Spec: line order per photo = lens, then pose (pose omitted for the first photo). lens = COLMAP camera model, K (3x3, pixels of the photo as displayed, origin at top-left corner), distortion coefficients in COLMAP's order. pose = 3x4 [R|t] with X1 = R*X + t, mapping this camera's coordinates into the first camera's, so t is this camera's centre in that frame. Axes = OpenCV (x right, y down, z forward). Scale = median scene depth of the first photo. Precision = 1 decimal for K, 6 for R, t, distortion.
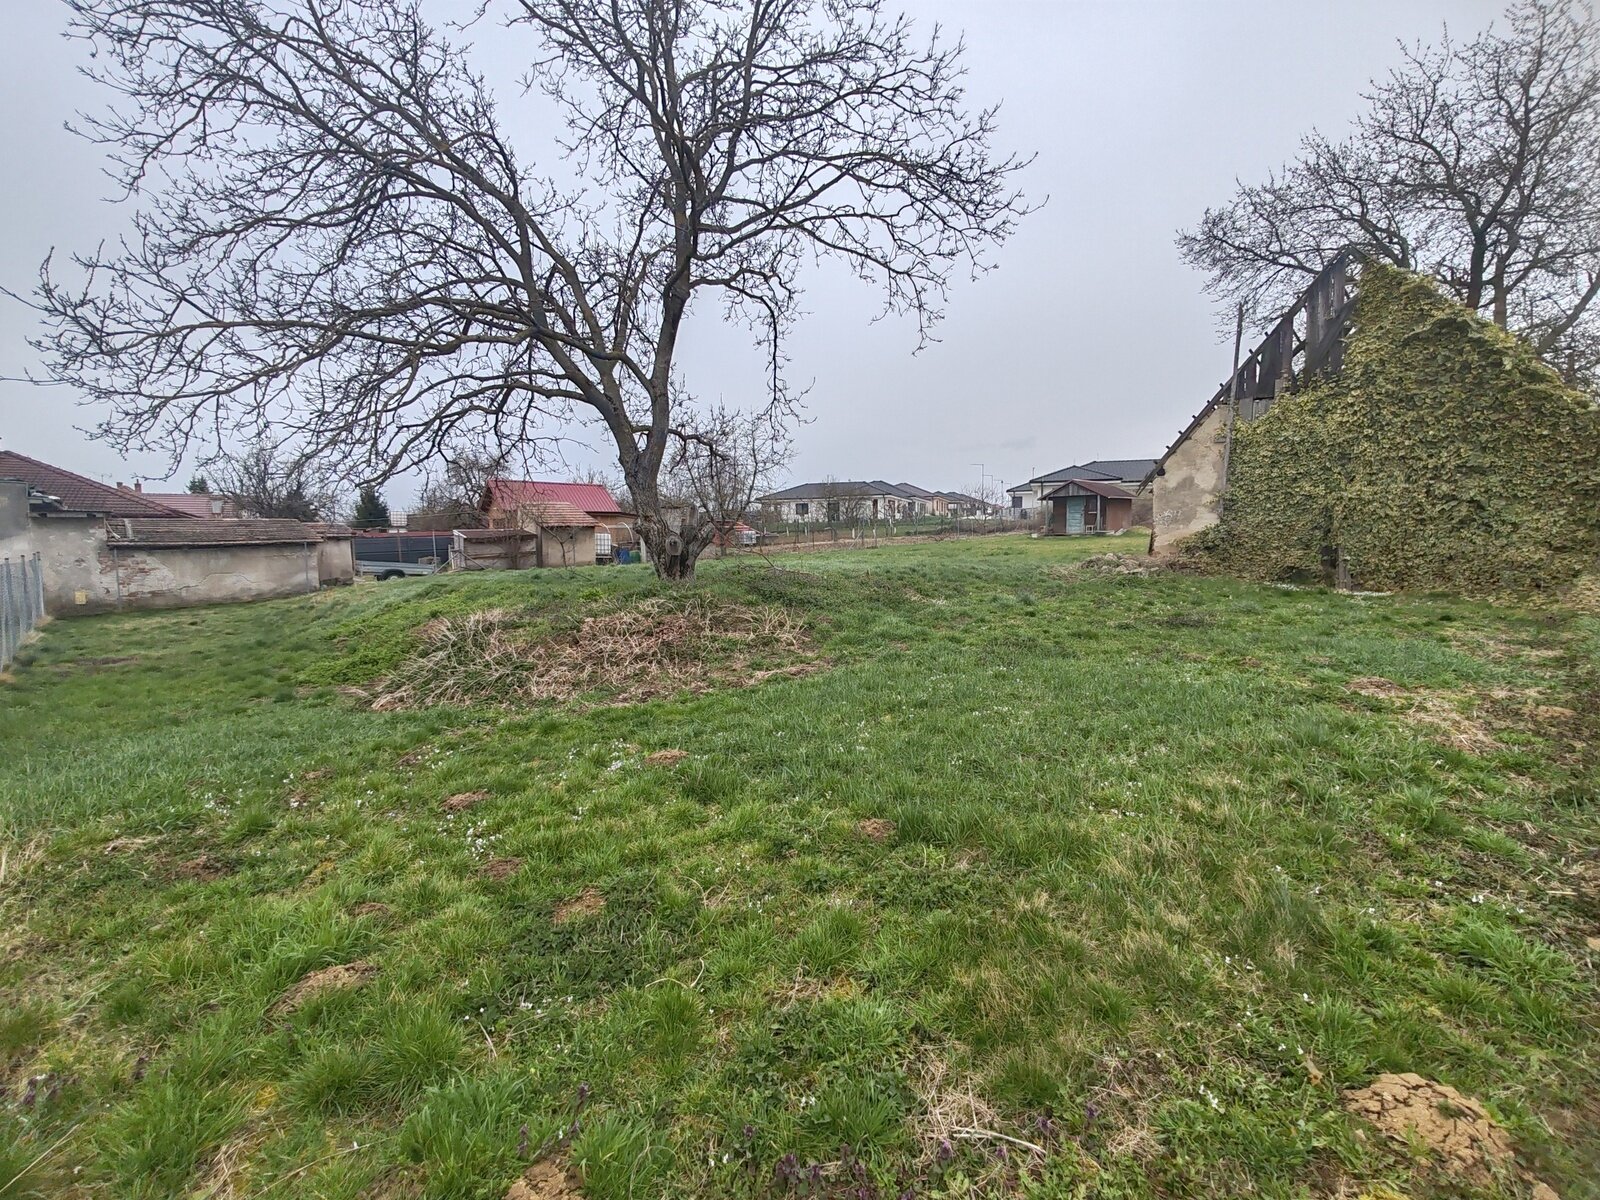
lens RADIAL K [[721.1, 0, 802.9], [0, 721.1, 606.7], [0, 0, 1]] dist [0.001589, 0.000449]
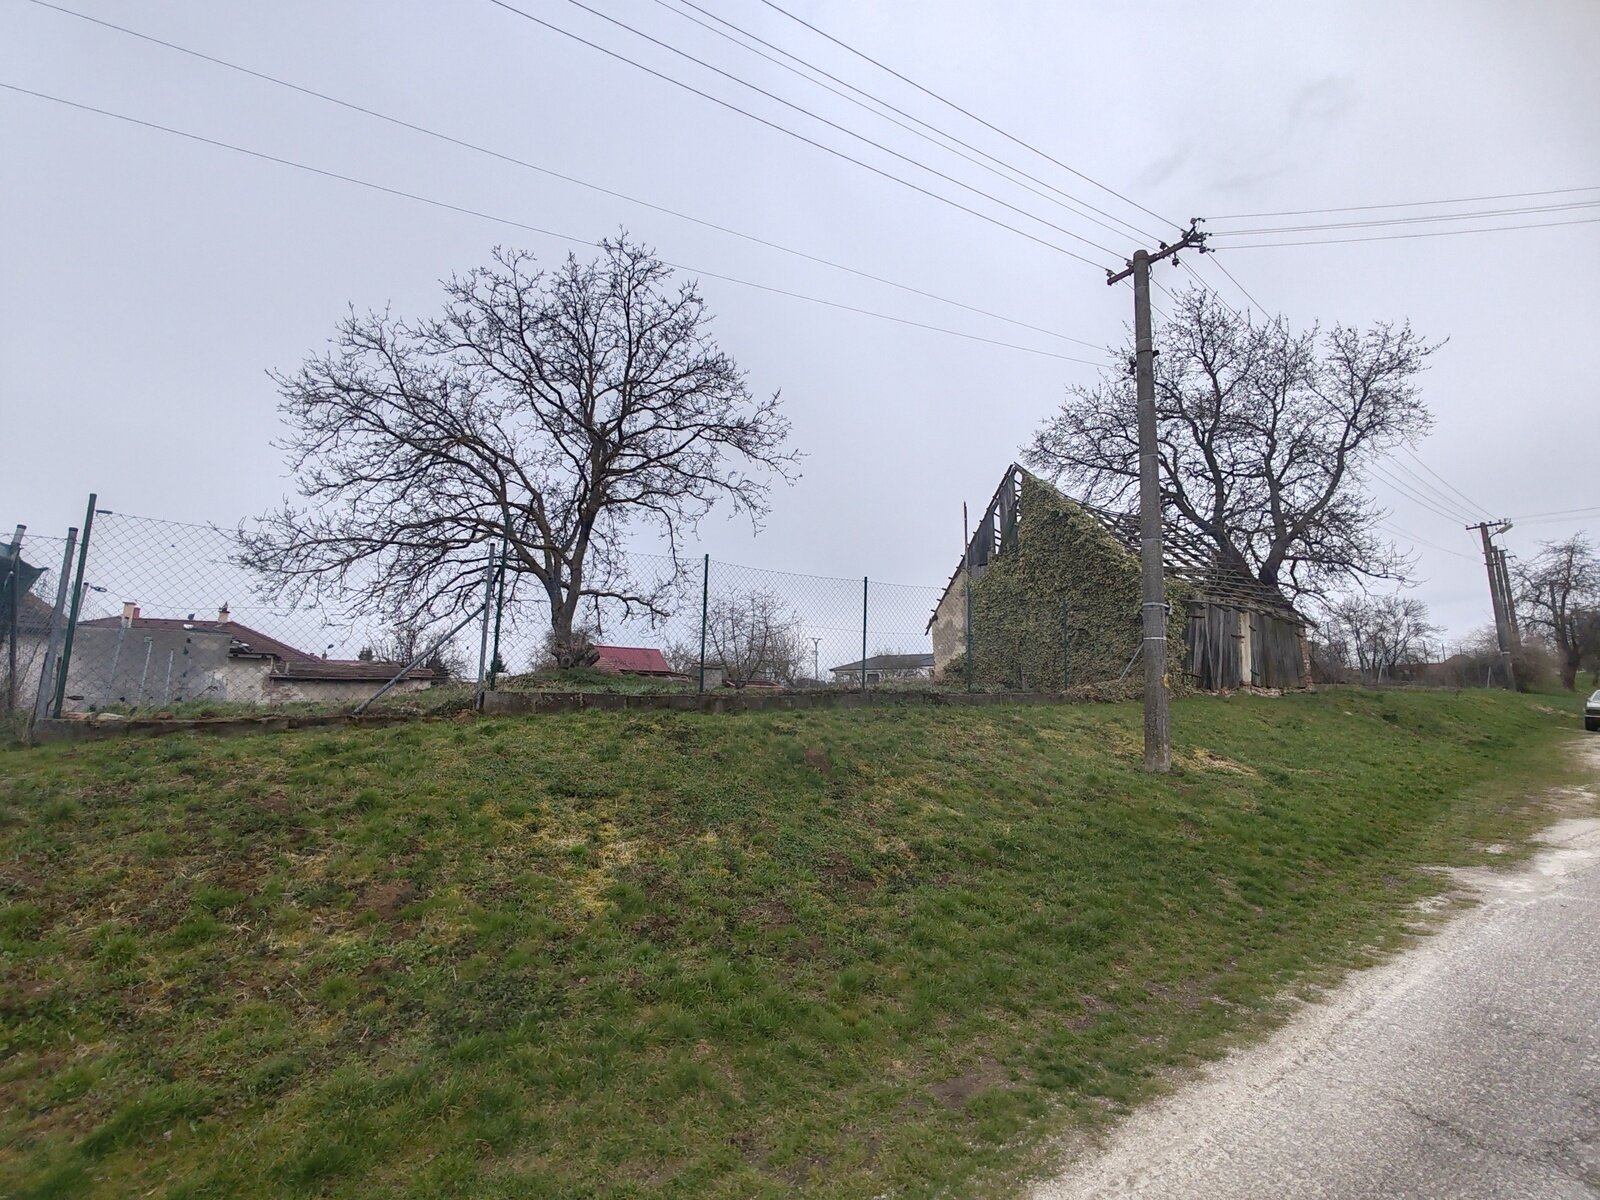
lens RADIAL K [[721.1, 0, 802.9], [0, 721.1, 606.7], [0, 0, 1]] dist [0.001589, 0.000449]
pose [[0.985899, -0.008935, -0.167100, 0.512161], [-0.032478, 0.969367, -0.243459, 0.143249], [0.164157, 0.245454, 0.955408, -0.375360]]
